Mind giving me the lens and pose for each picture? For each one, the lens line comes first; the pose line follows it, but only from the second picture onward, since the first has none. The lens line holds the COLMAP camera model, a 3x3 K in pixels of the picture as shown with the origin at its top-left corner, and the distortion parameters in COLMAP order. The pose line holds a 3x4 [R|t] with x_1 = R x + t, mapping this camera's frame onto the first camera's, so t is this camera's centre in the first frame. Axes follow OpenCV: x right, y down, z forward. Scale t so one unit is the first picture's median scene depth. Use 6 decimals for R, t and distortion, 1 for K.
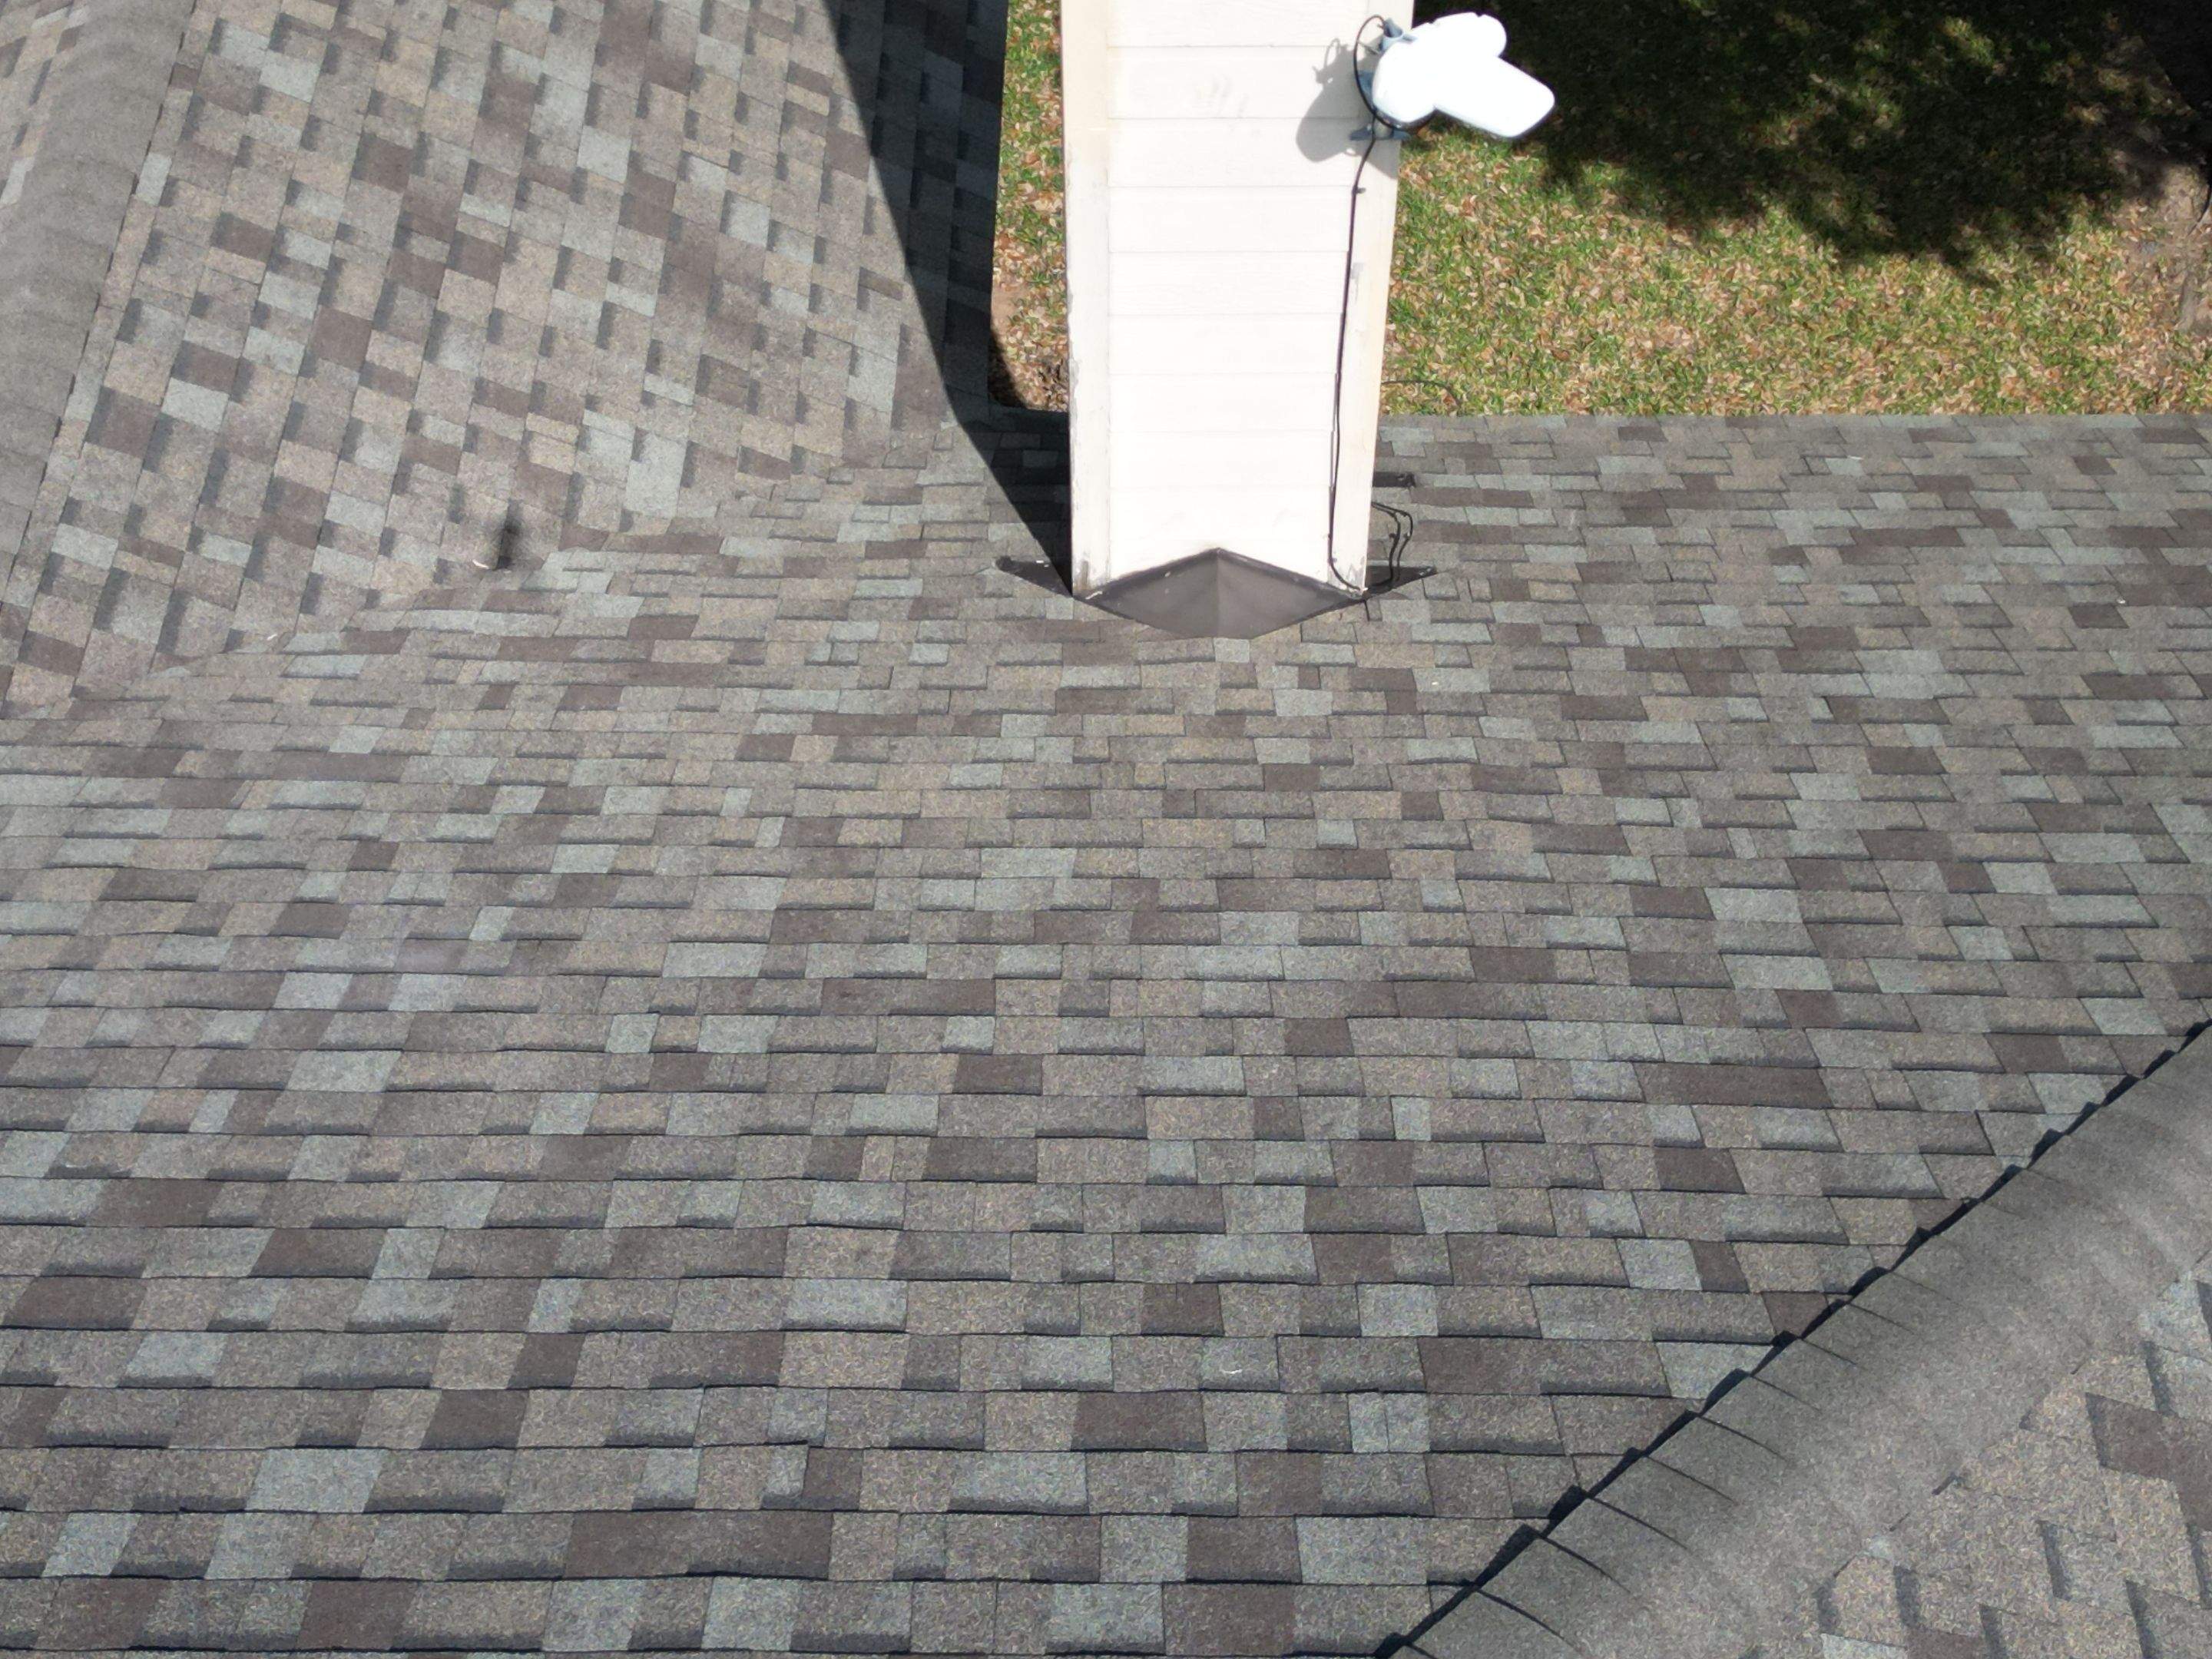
lens RADIAL K [[3075.7, 0, 1105.7], [0, 3075.7, 813.0], [0, 0, 1]] dist [0.117377, 0.000000]
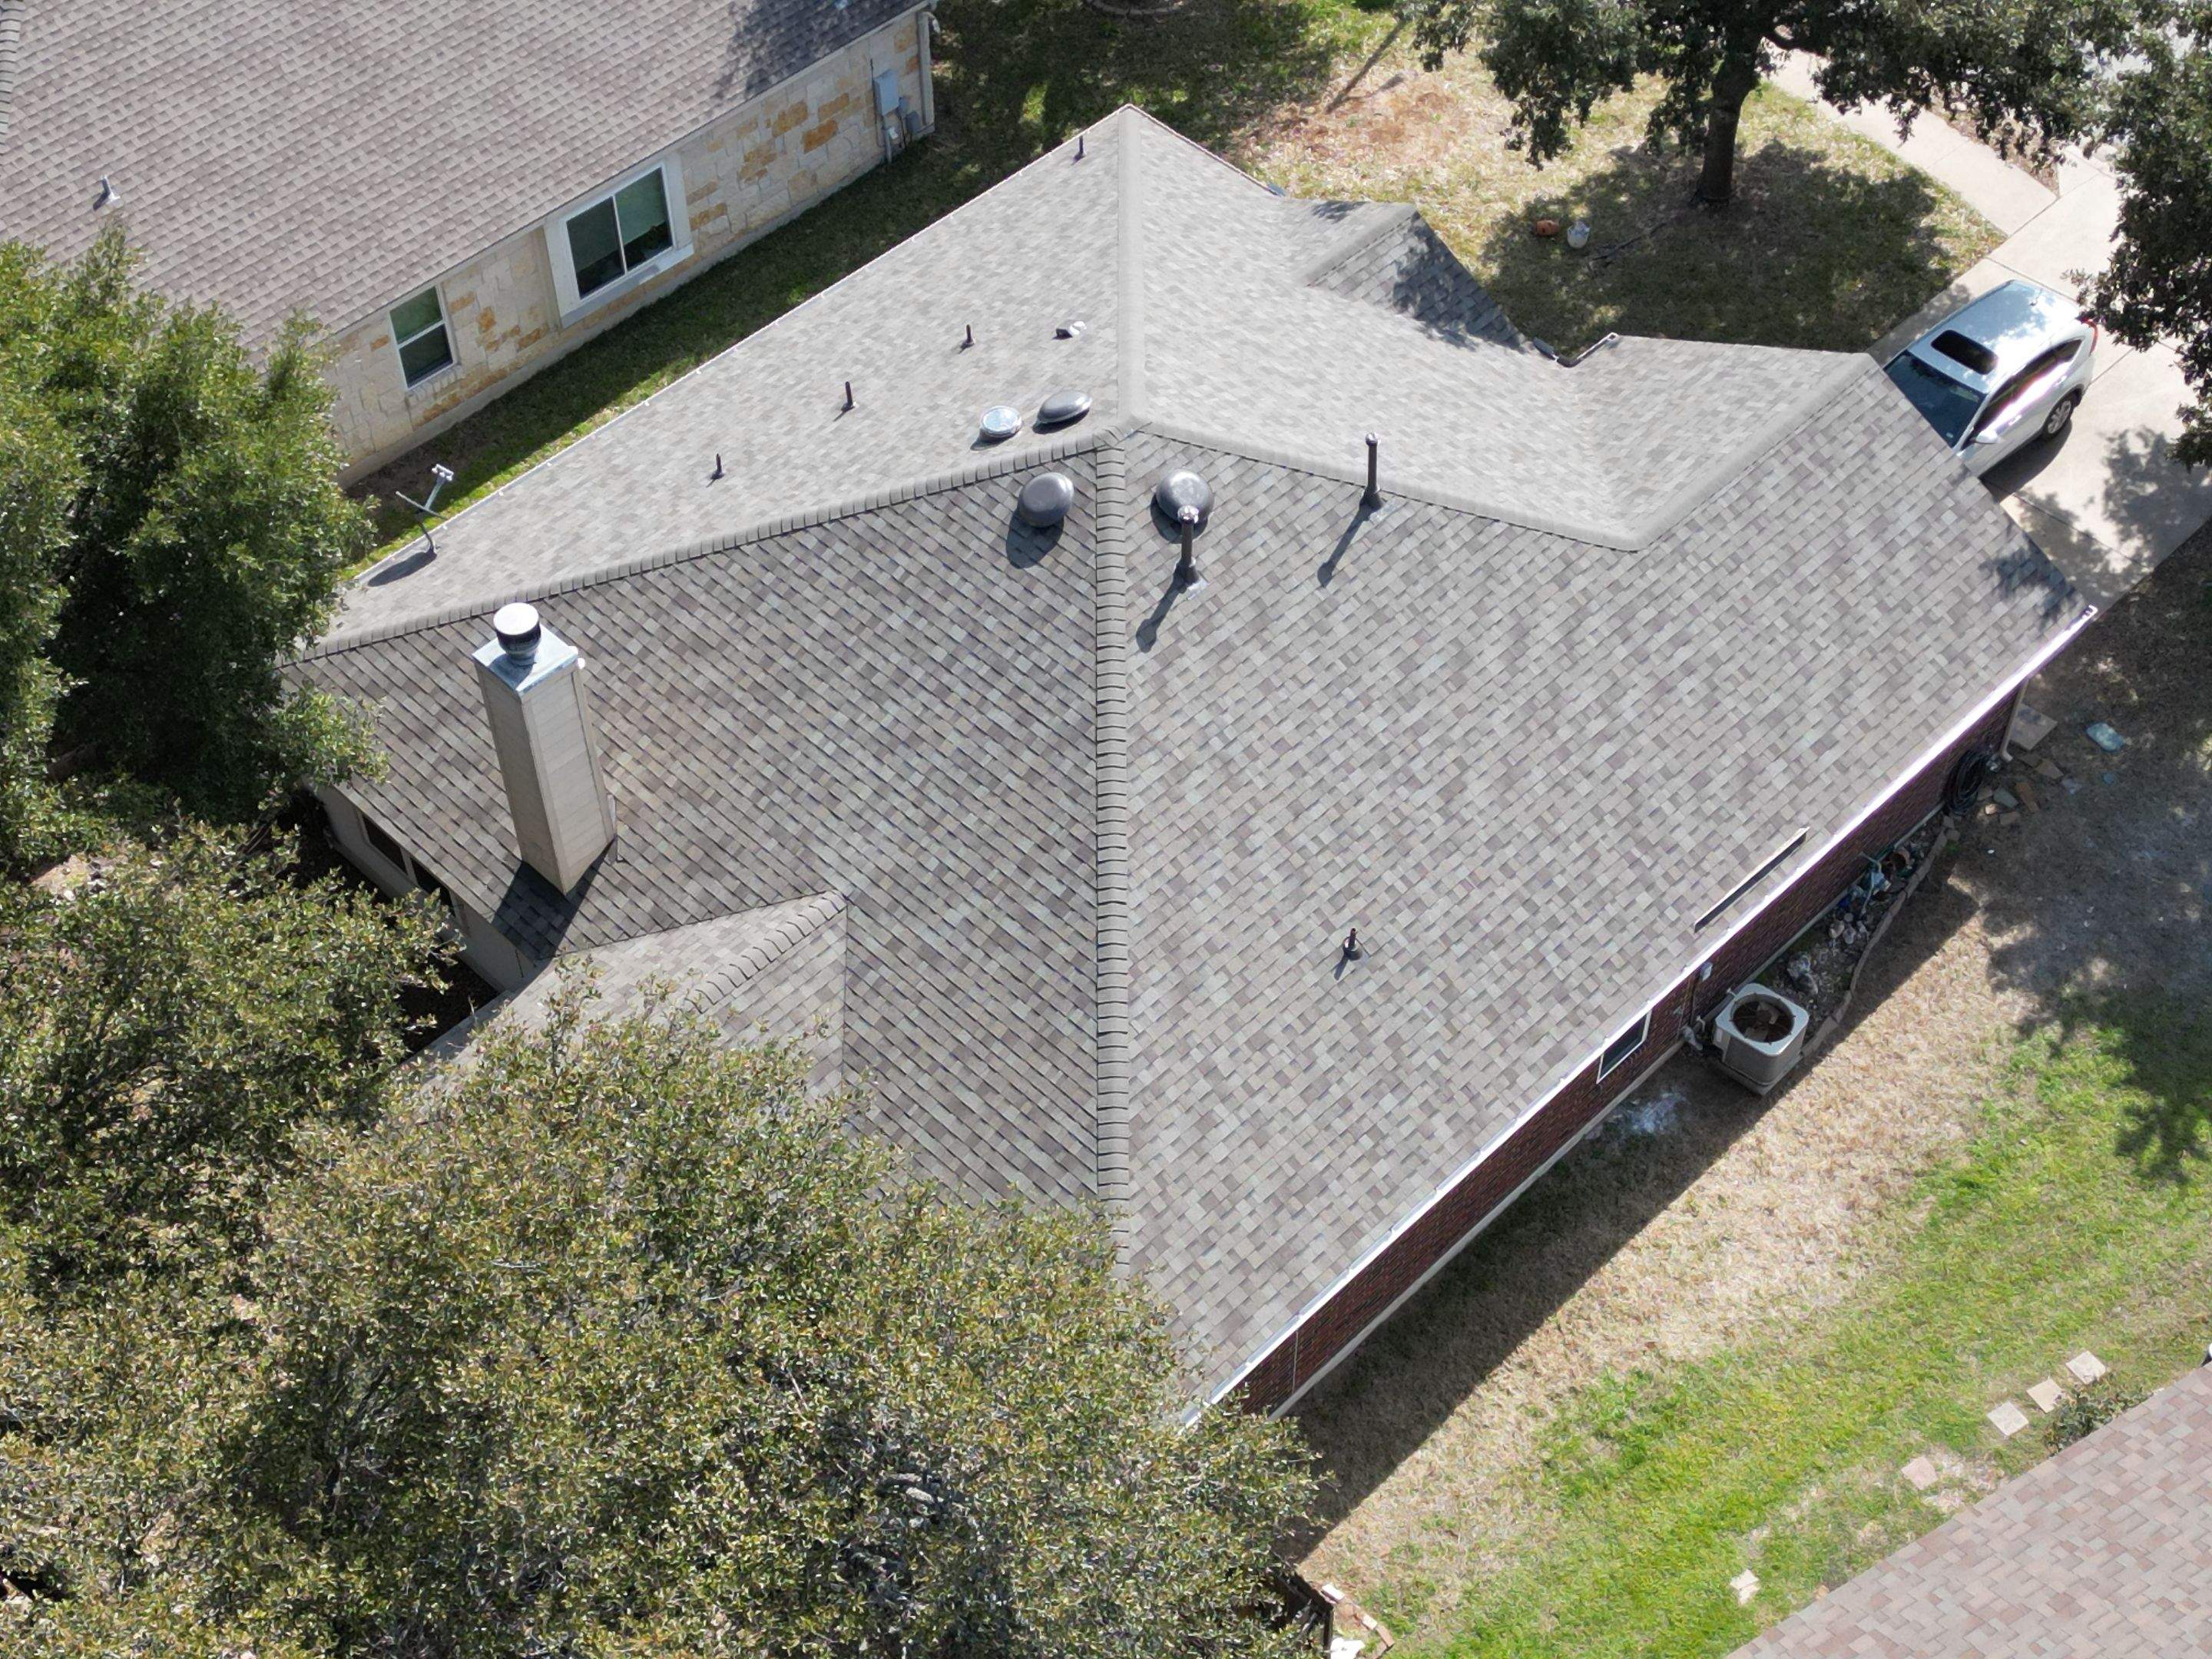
lens RADIAL K [[3075.7, 0, 1108.6], [0, 3075.7, 828.9], [0, 0, 1]] dist [0.117377, 0.000000]
pose [[-0.718996, -0.515384, 0.466288, -2.947902], [0.552540, -0.016899, 0.833315, -3.856578], [-0.421597, 0.856793, 0.296921, -0.657079]]
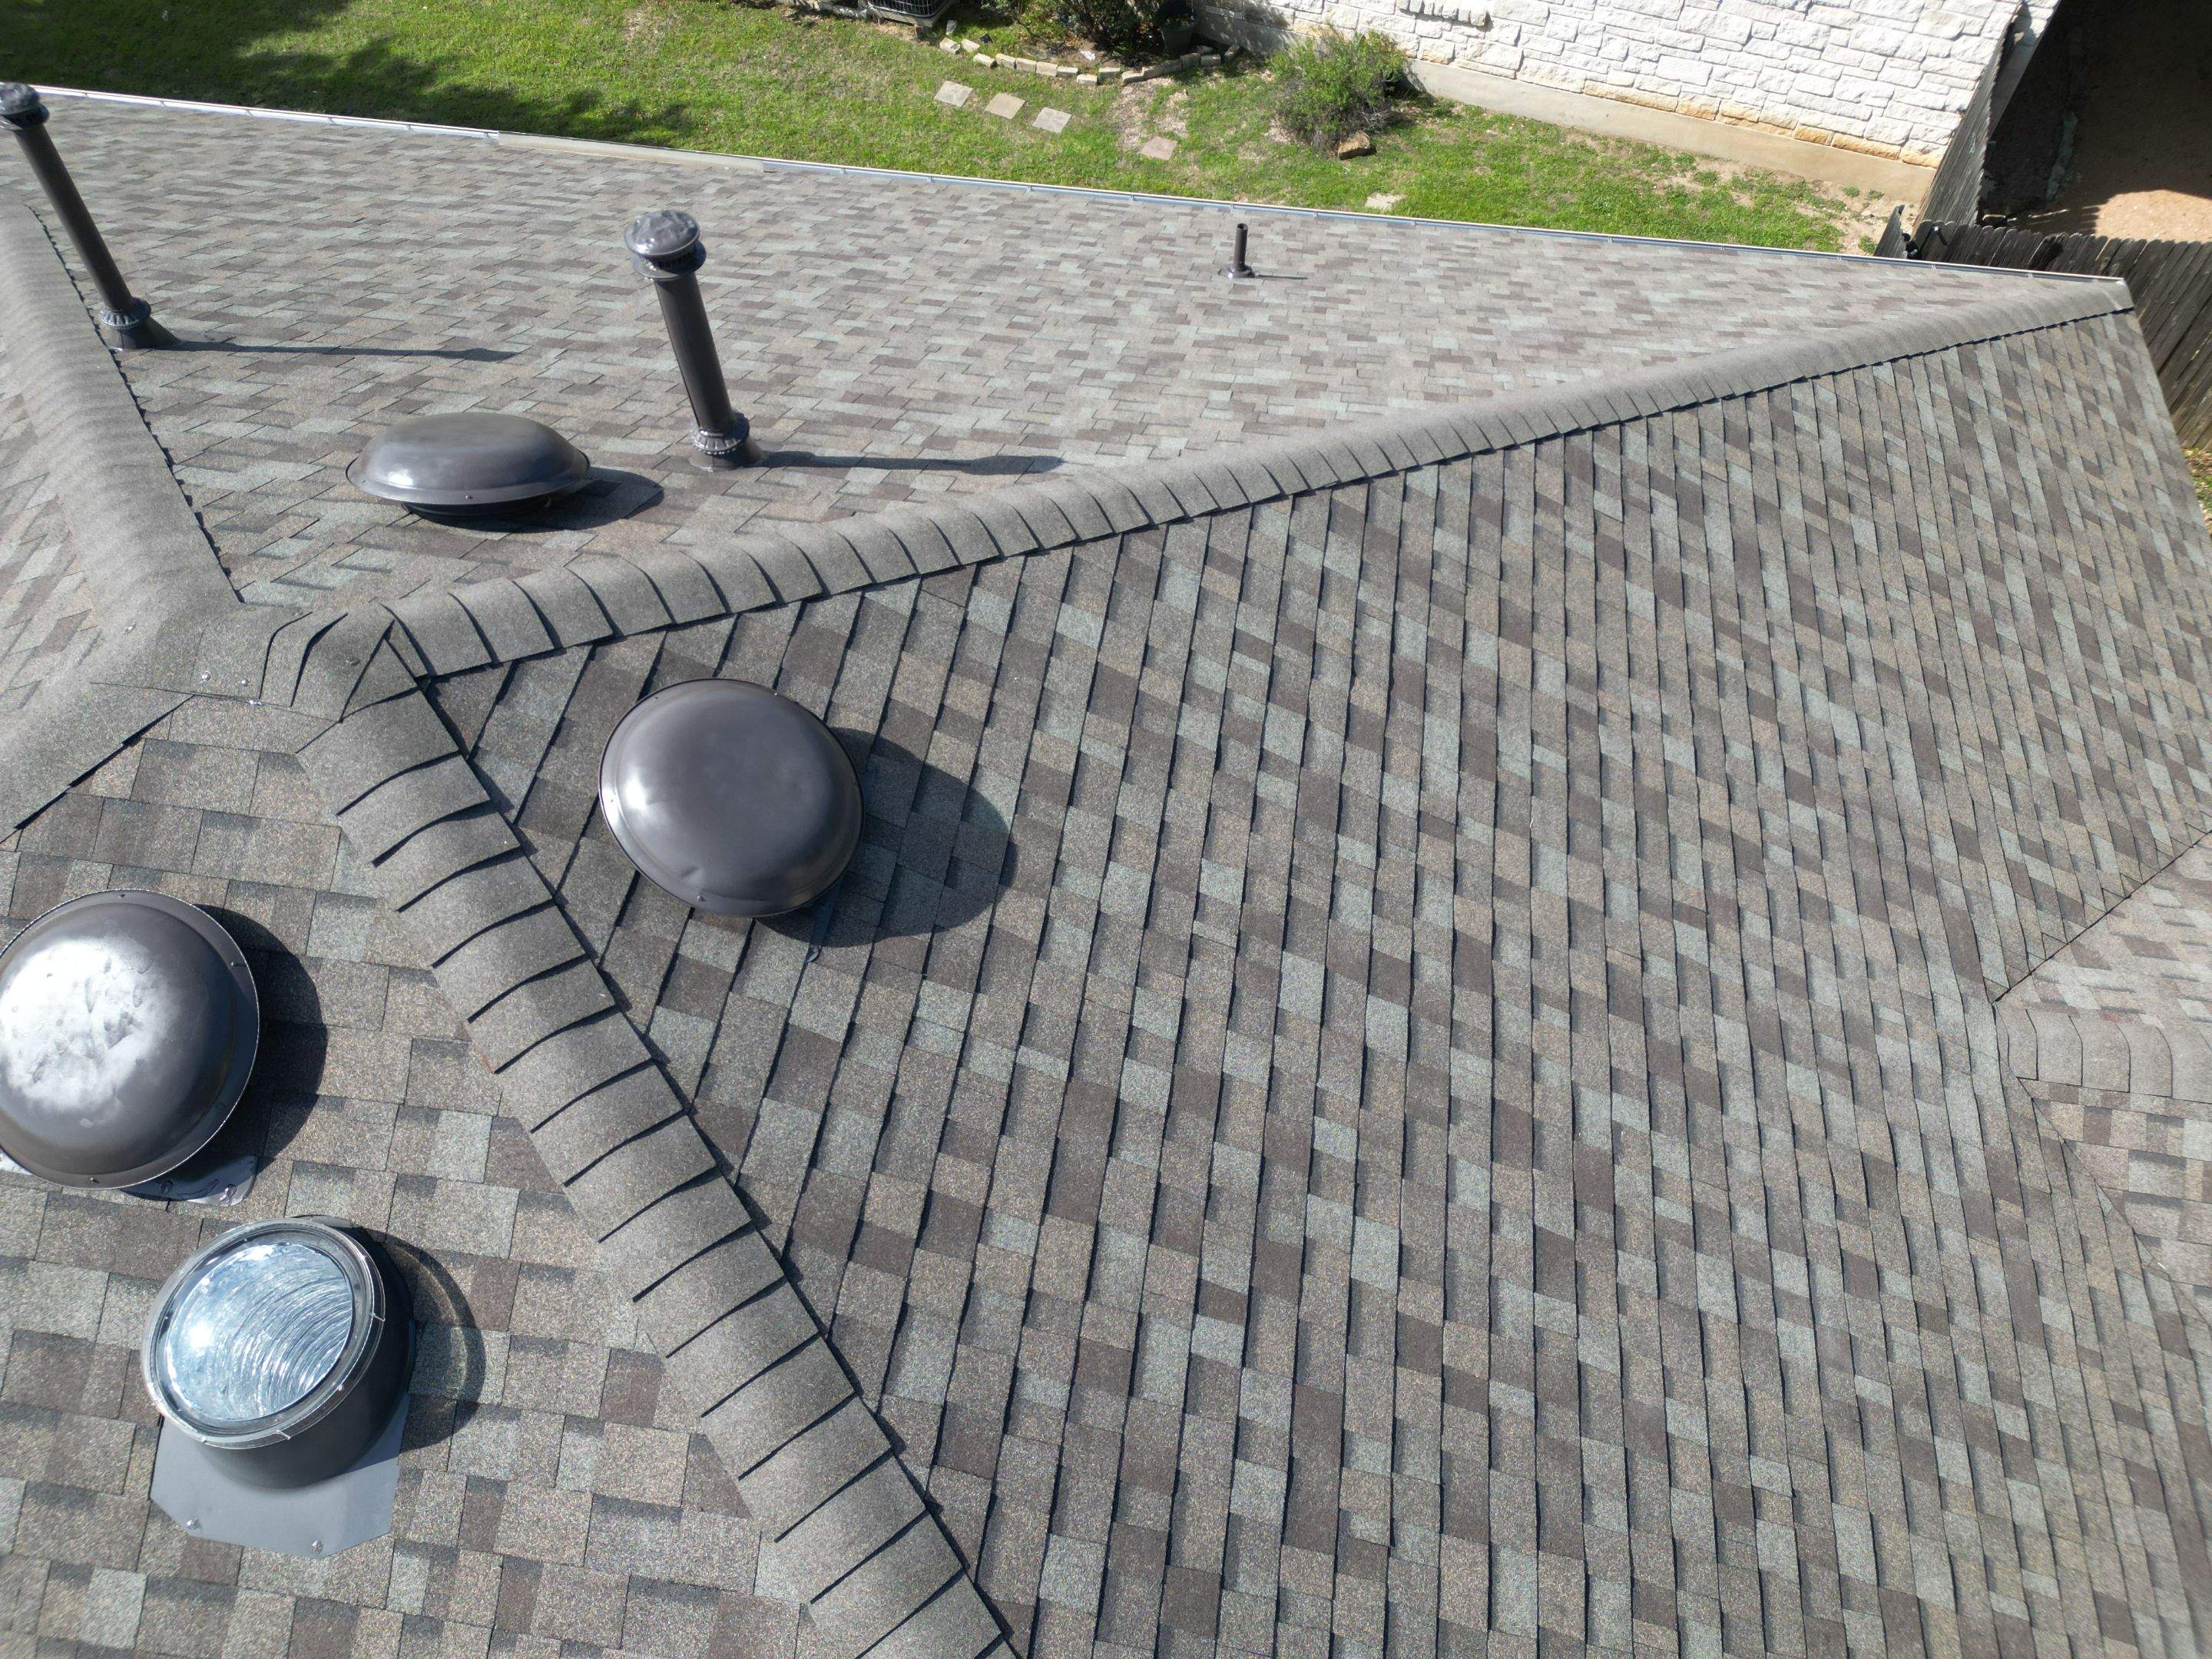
lens RADIAL K [[1539.1, 0, 1101.8], [0, 1539.1, 831.6], [0, 0, 1]] dist [0.077119, -0.070166]
pose [[-0.136526, 0.825305, -0.547935, 0.045942], [-0.770827, 0.258921, 0.582052, -0.180978], [0.622242, 0.501829, 0.600818, 0.152654]]
